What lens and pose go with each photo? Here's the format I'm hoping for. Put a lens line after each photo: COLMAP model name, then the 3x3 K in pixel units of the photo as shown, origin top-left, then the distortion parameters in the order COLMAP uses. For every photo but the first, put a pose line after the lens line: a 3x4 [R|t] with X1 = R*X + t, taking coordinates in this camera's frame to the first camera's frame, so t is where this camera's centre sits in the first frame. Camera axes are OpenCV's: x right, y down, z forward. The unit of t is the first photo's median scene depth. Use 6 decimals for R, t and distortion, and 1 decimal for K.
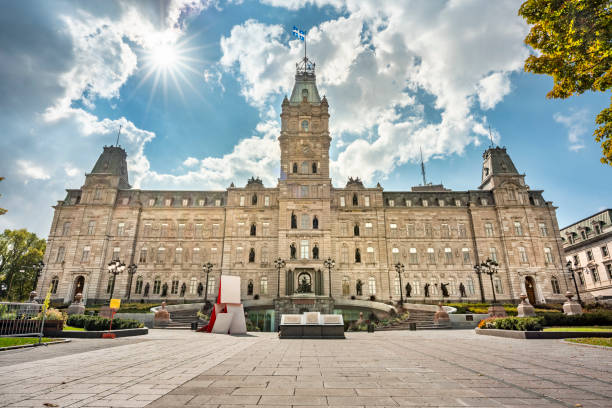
lens RADIAL K [[356.8, 0, 306.0], [0, 356.8, 204.0], [0, 0, 1]] dist [-0.002026, -0.000186]
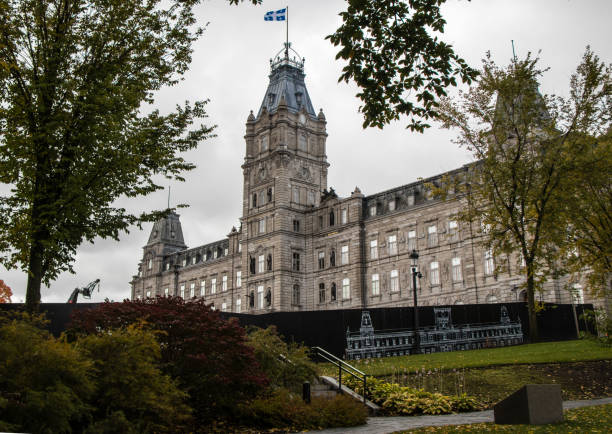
lens RADIAL K [[640.6, 0, 320.5], [0, 640.6, 178.3], [0, 0, 1]] dist [-0.084084, -0.021301]
pose [[0.707147, -0.248576, -0.661932, 1.074318], [0.259637, 0.962054, -0.083909, 0.014932], [0.657672, -0.112526, 0.744853, -0.024892]]
